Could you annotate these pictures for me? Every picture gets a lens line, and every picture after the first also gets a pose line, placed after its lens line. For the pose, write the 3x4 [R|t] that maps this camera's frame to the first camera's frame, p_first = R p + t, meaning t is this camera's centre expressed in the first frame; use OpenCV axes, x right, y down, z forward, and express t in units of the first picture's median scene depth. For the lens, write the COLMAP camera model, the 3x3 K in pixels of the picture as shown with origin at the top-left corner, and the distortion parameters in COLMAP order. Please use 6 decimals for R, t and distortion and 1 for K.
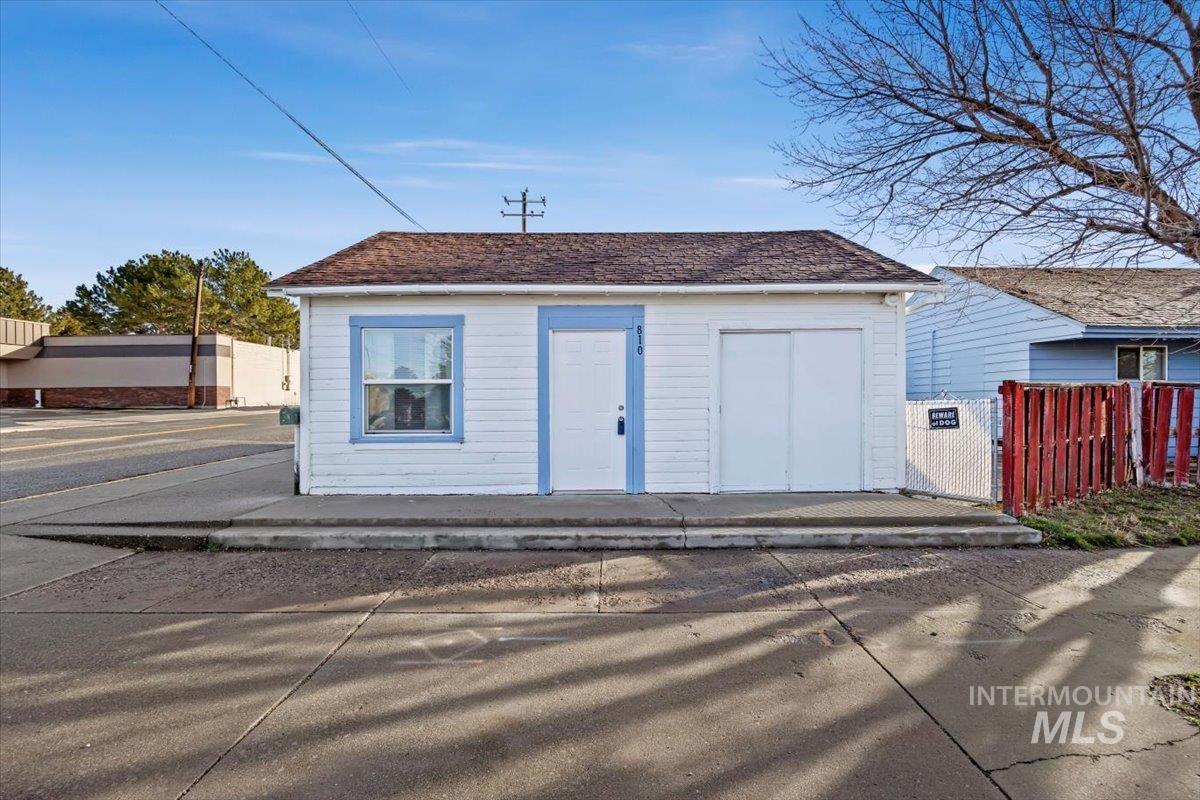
lens RADIAL K [[533.5, 0, 627.2], [0, 533.5, 403.2], [0, 0, 1]] dist [-0.010405, 0.000449]
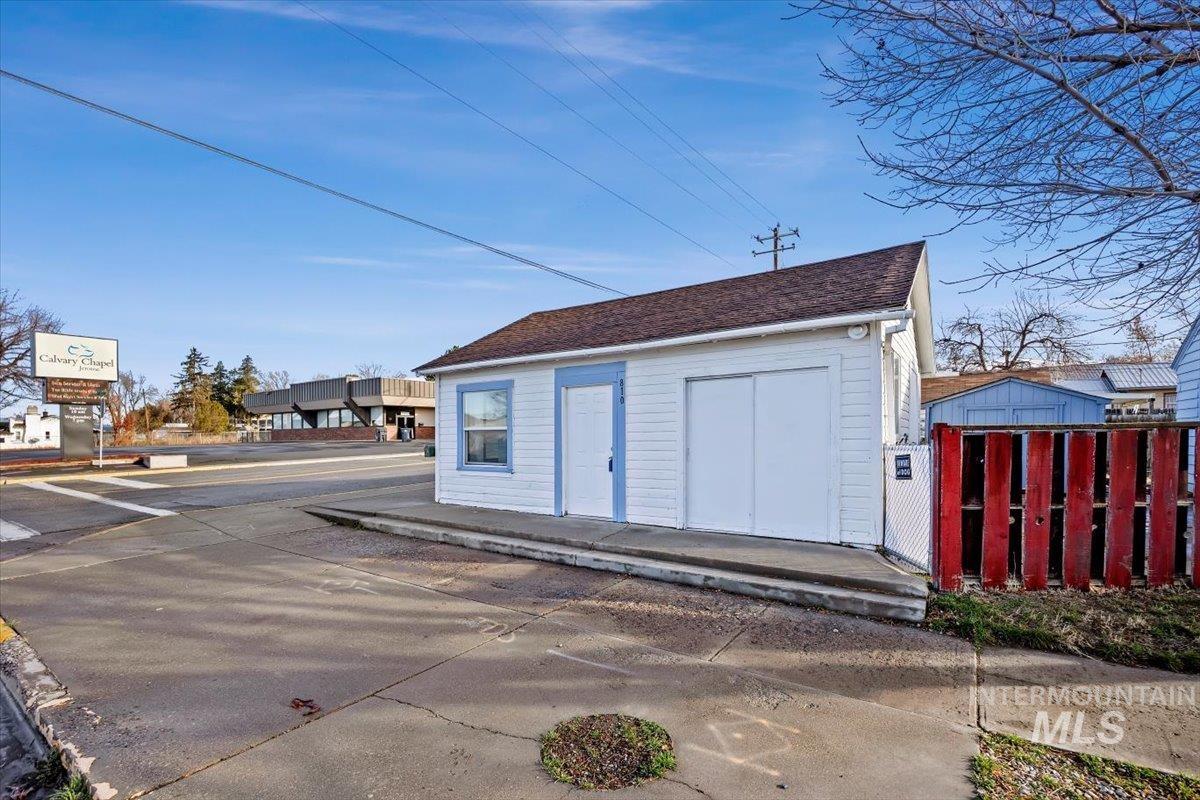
lens RADIAL K [[521.4, 0, 604.4], [0, 521.4, 443.9], [0, 0, 1]] dist [-0.012006, -0.000189]
pose [[0.817332, 0.007832, -0.576114, 0.698457], [0.000867, 0.999890, 0.014824, -0.022242], [0.576166, -0.012615, 0.817235, 0.047191]]
